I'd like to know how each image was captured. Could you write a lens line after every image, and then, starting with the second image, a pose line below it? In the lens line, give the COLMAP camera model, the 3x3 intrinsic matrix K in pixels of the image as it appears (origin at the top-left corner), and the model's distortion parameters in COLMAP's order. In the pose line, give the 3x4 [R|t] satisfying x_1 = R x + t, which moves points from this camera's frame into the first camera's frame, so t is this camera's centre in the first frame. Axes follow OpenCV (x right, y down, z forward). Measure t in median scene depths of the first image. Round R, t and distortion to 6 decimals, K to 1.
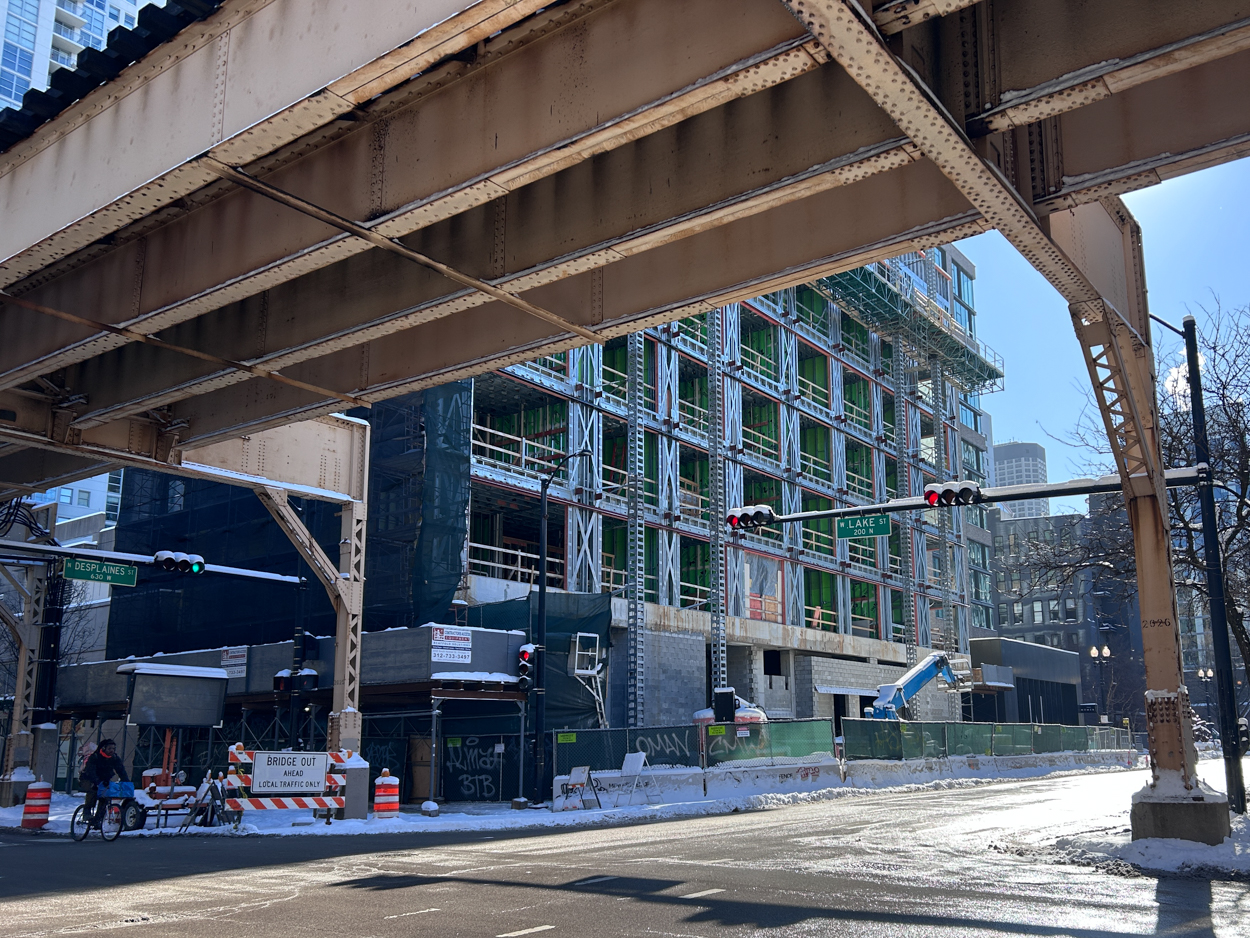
lens RADIAL K [[1078.3, 0, 625.9], [0, 1078.3, 605.7], [0, 0, 1]] dist [0.082713, 0.000029]
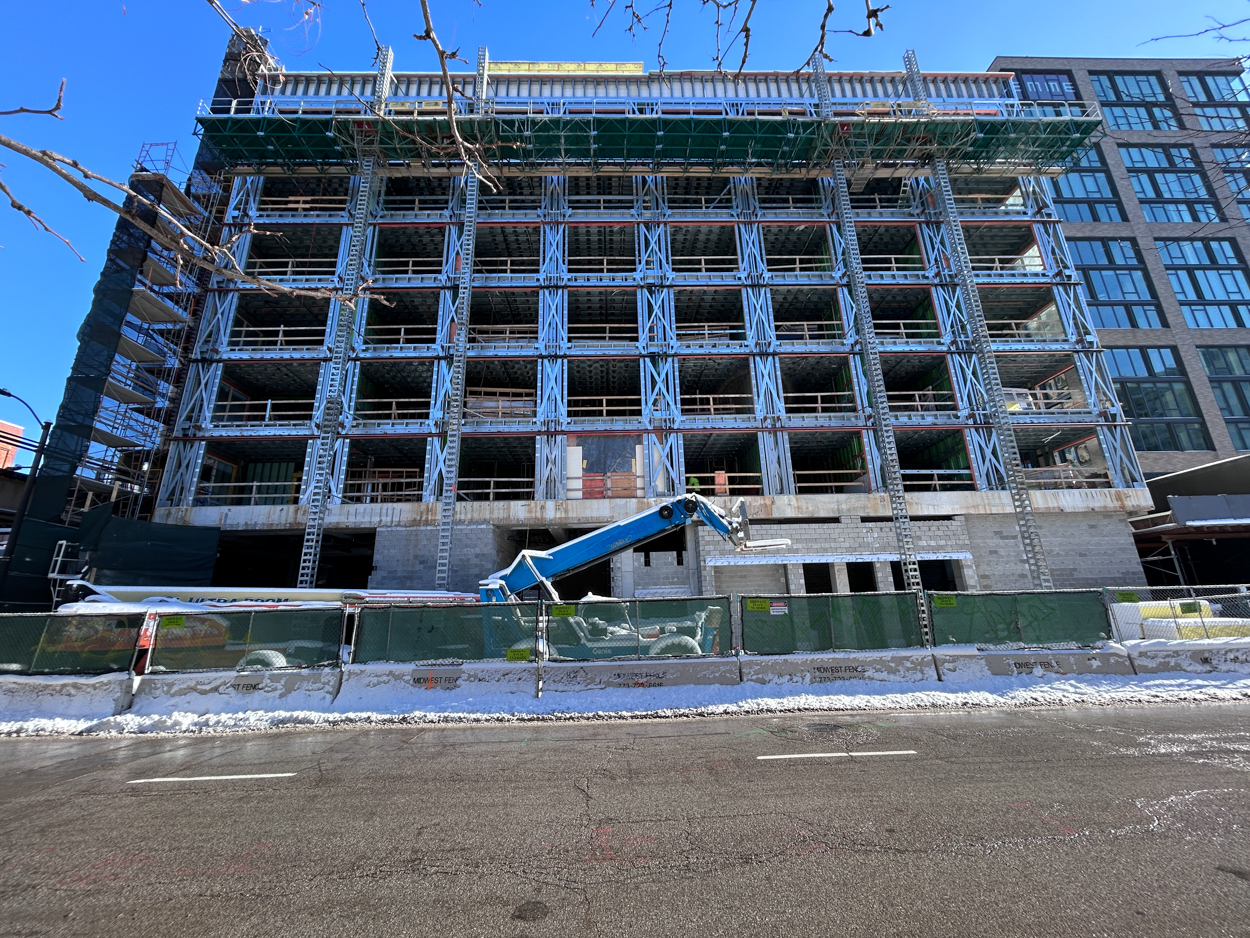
lens RADIAL K [[556.8, 0, 625.0], [0, 556.8, 469.0], [0, 0, 1]] dist [-0.002865, -0.000412]
pose [[0.624247, -0.211980, -0.751918, 0.495159], [0.116126, 0.976968, -0.179018, 0.076186], [0.772548, 0.024434, 0.634486, 0.646469]]
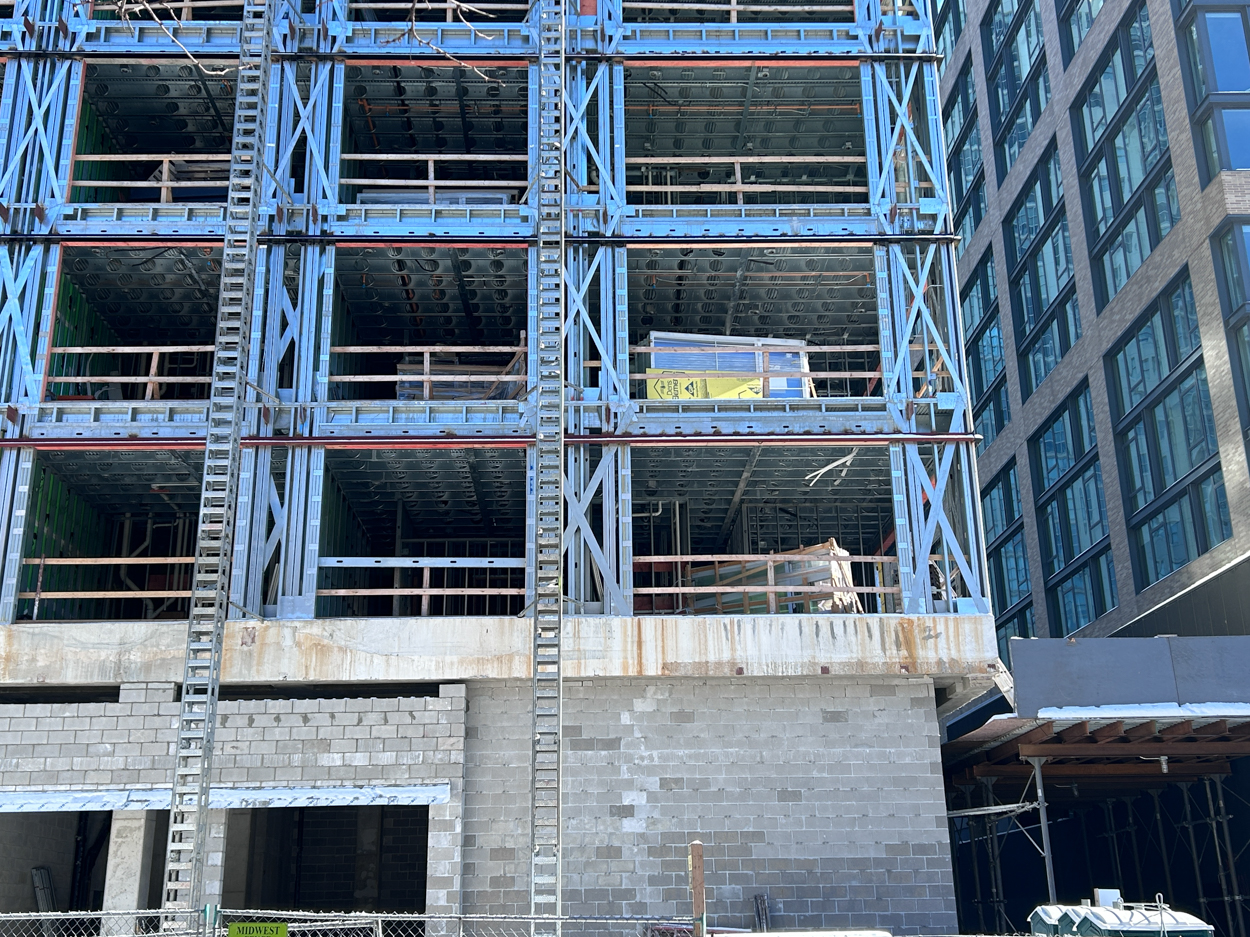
lens RADIAL K [[1469.4, 0, 625.0], [0, 1469.4, 468.5], [0, 0, 1]] dist [0.159951, -0.340142]
pose [[0.621264, -0.241205, -0.745554, 0.700080], [0.105152, 0.968503, -0.225711, 0.107809], [0.776514, 0.061830, 0.627059, 0.913333]]
